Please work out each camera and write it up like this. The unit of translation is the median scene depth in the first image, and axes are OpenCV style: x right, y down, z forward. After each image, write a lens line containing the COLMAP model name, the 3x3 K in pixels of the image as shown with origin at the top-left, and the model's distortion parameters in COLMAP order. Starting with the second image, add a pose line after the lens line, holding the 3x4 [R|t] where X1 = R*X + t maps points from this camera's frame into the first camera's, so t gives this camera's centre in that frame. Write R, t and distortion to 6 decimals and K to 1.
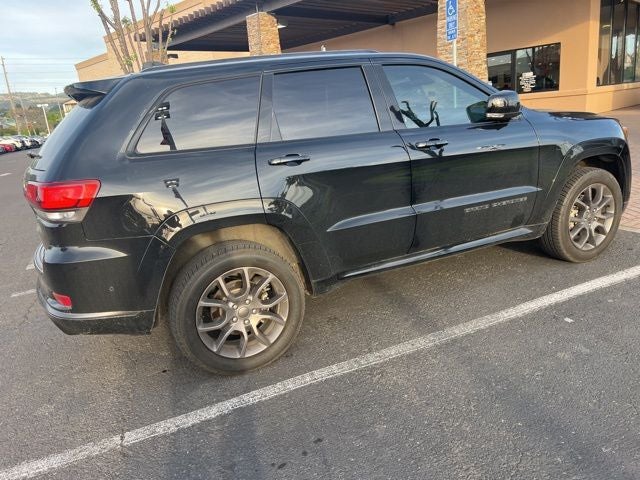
lens RADIAL K [[491.0, 0, 316.0], [0, 491.0, 240.0], [0, 0, 1]] dist [0.048031, -0.057581]
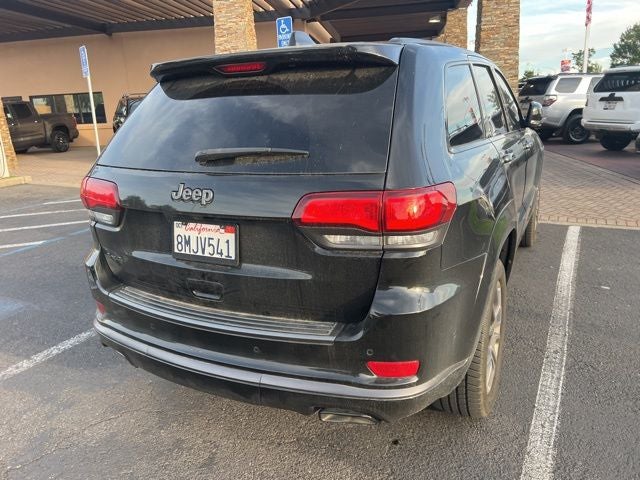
lens RADIAL K [[491.0, 0, 315.9], [0, 491.0, 229.9], [0, 0, 1]] dist [0.048031, -0.057581]
pose [[0.791636, -0.093471, 0.603801, -0.751363], [0.131005, 0.991212, -0.018316, -0.049918], [-0.596783, 0.093601, 0.796924, 0.408314]]
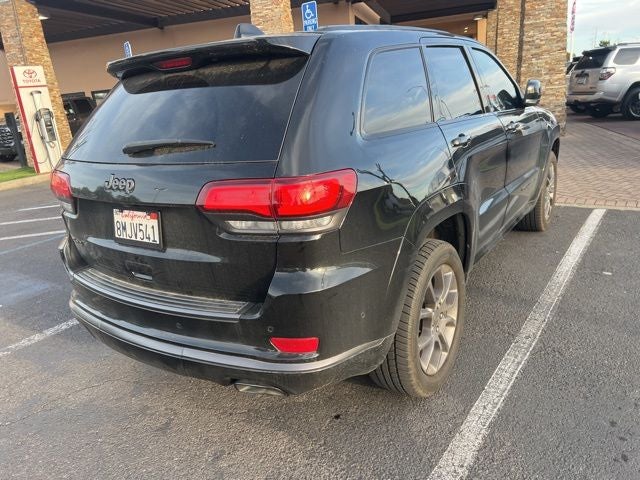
lens RADIAL K [[491.0, 0, 314.5], [0, 491.0, 240.2], [0, 0, 1]] dist [0.048031, -0.057581]
pose [[0.861806, -0.125121, 0.491563, -0.628764], [0.136368, 0.990572, 0.013058, -0.025629], [-0.488563, 0.055780, 0.870744, 0.290663]]
